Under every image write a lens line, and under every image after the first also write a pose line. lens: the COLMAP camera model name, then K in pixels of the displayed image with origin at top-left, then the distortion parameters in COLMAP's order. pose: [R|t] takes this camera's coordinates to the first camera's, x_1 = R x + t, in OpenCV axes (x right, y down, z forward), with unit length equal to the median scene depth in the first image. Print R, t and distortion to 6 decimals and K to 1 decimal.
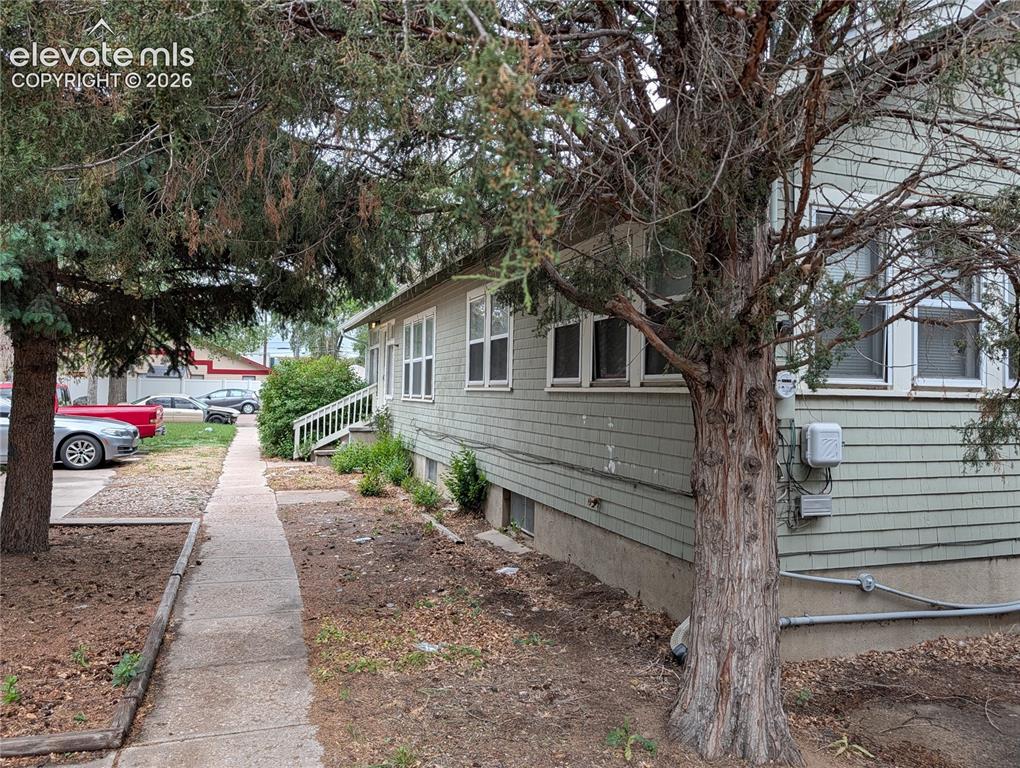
lens RADIAL K [[733.6, 0, 508.3], [0, 733.6, 381.0], [0, 0, 1]] dist [0.034290, -0.033327]
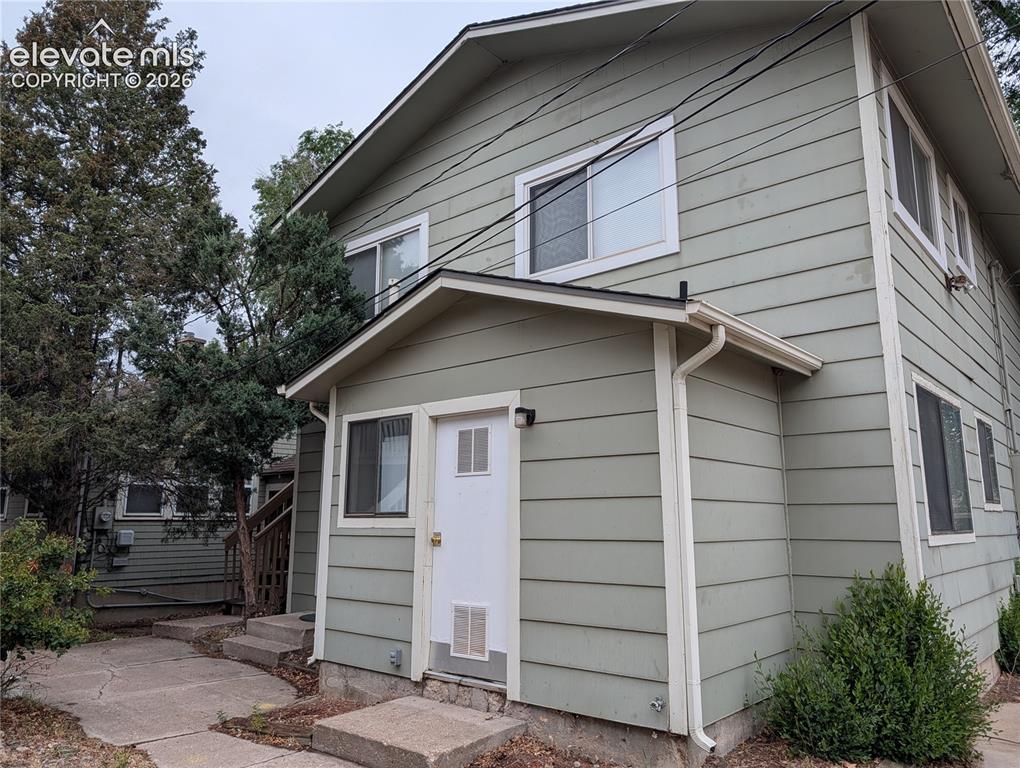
lens RADIAL K [[733.6, 0, 510.9], [0, 733.6, 381.0], [0, 0, 1]] dist [0.034290, -0.033327]
pose [[0.865014, 0.077006, 0.495804, 0.251778], [0.007736, 0.985988, -0.166636, -0.019477], [-0.501689, 0.147978, 0.852297, -2.039973]]
